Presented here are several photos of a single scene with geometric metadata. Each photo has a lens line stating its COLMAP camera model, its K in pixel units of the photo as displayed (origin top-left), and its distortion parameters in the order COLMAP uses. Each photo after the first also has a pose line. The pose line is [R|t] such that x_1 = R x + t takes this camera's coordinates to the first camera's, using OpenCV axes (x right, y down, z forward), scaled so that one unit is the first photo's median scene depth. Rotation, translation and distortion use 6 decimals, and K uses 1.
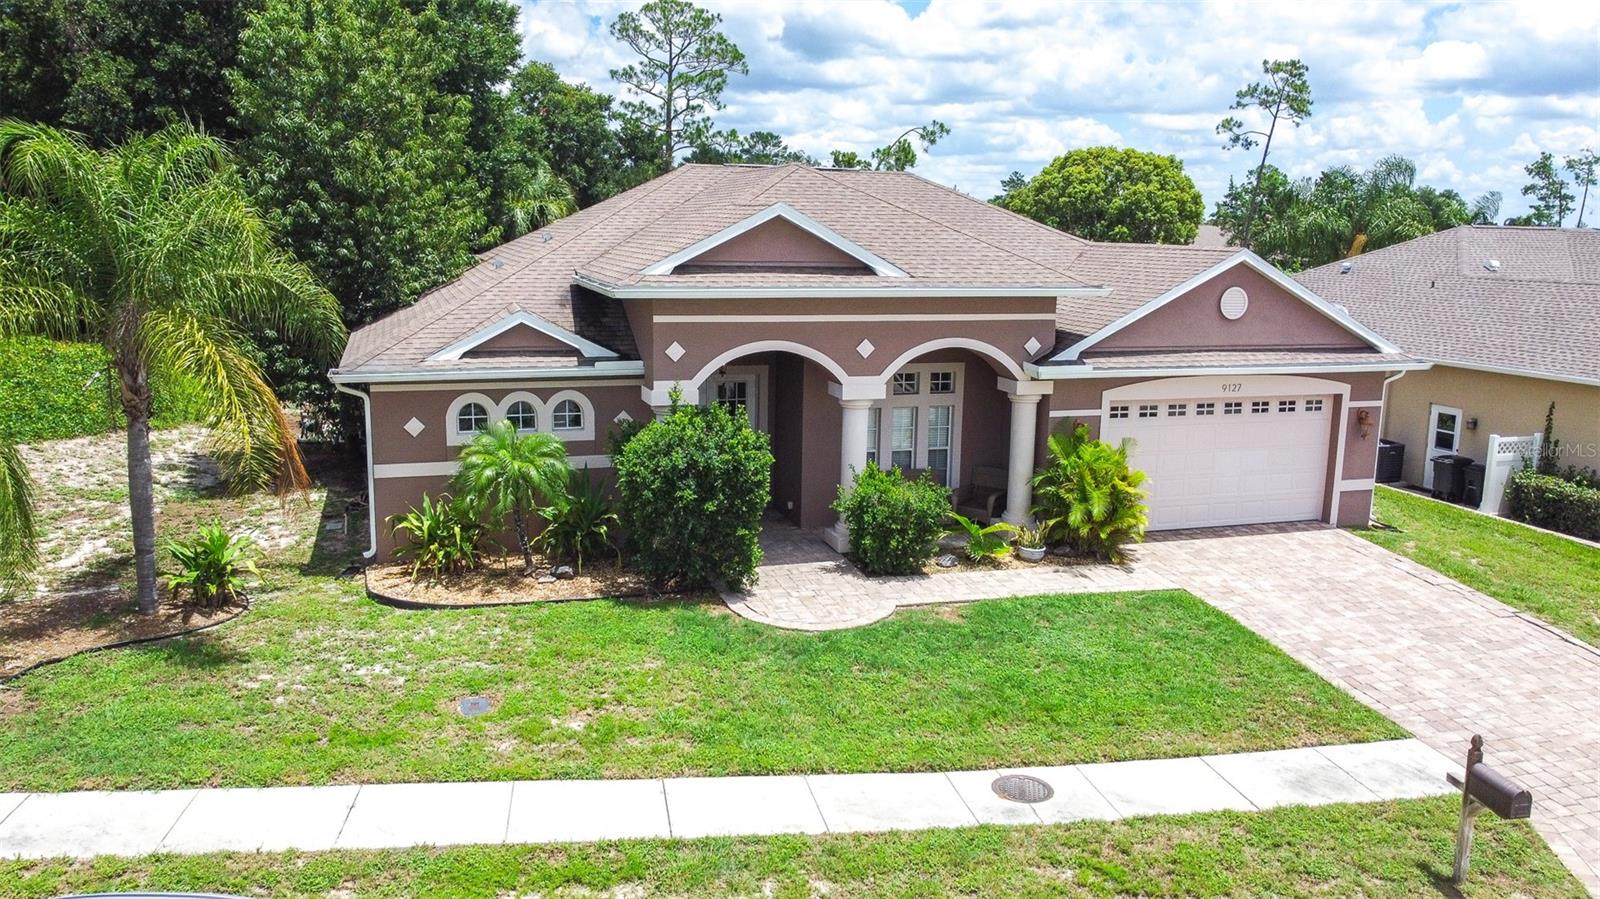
lens RADIAL K [[1212.0, 0, 800.0], [0, 1212.0, 449.5], [0, 0, 1]] dist [-0.007236, 0.001992]
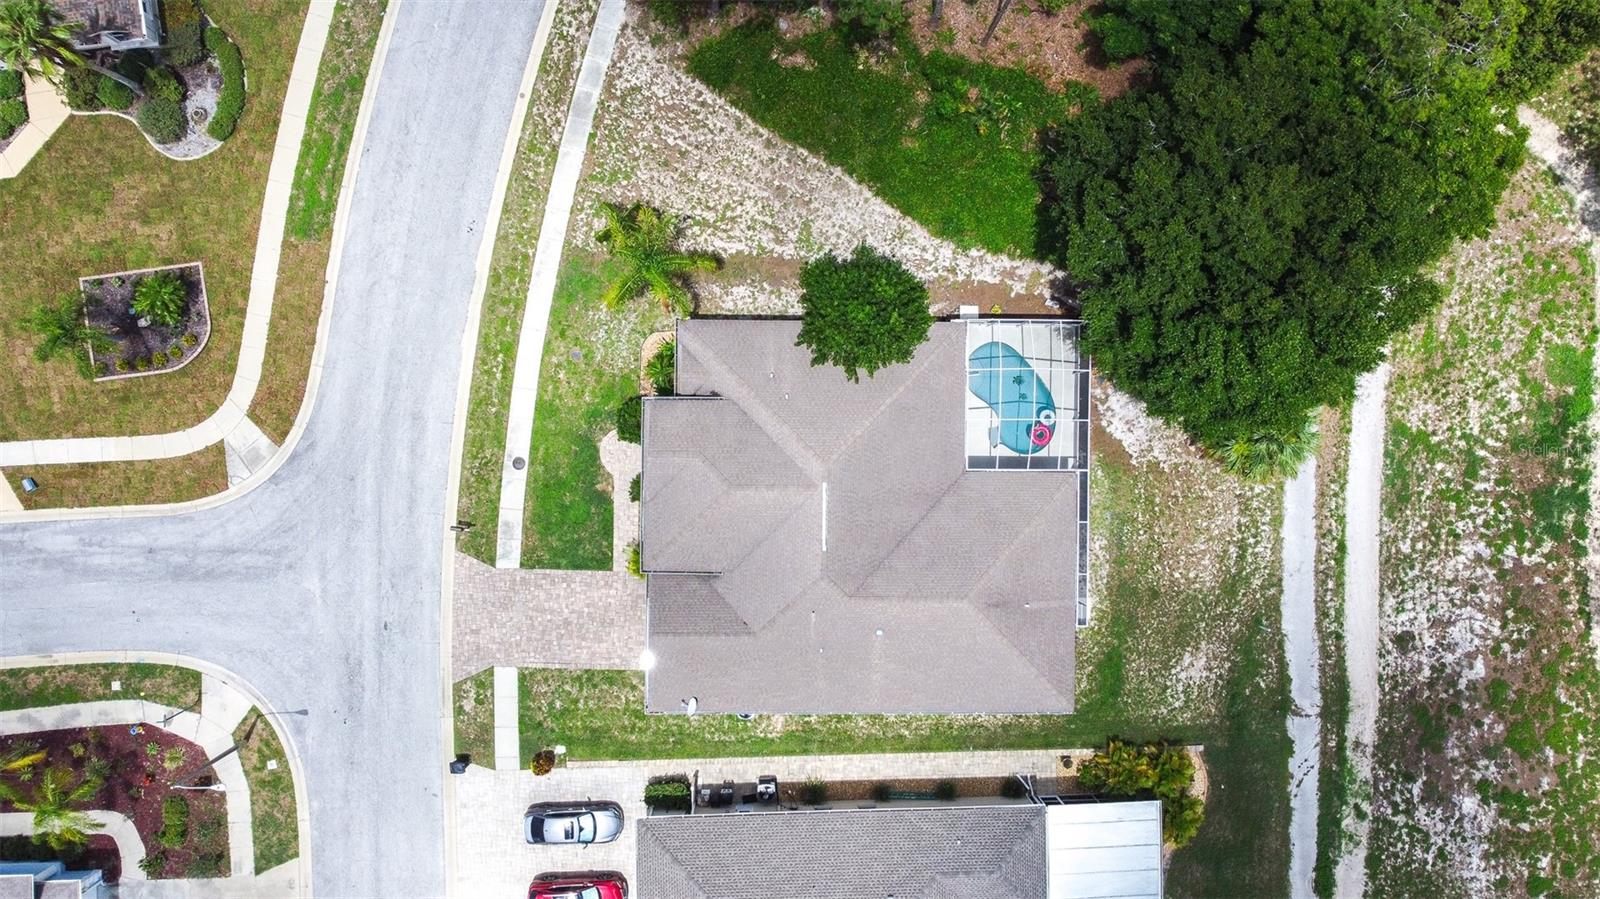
lens RADIAL K [[1212.0, 0, 800.0], [0, 1212.0, 449.5], [0, 0, 1]] dist [-0.007236, 0.001992]
pose [[-0.315455, 0.948833, -0.014292, -0.108597], [-0.211869, -0.055742, 0.975707, -3.347555], [0.924986, 0.310820, 0.218613, 0.701672]]
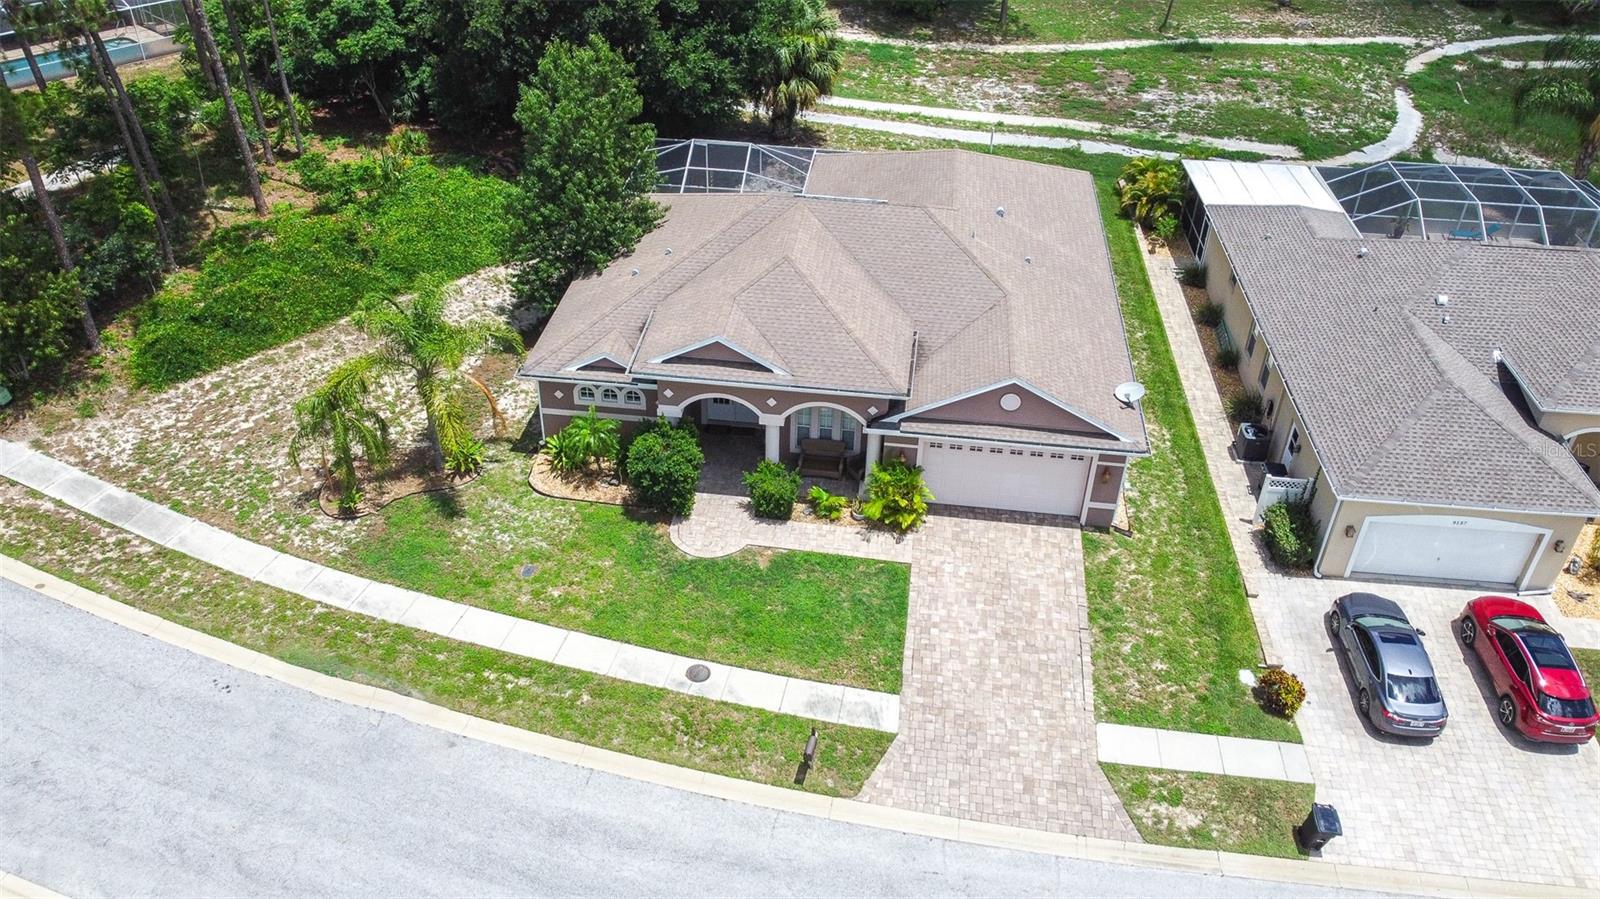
lens RADIAL K [[1212.0, 0, 800.0], [0, 1212.0, 449.5], [0, 0, 1]] dist [-0.007236, 0.001992]
pose [[0.909148, 0.244434, -0.337198, 0.799637], [-0.084907, 0.901430, 0.424518, -0.878060], [0.407726, -0.357319, 0.840287, -0.611065]]
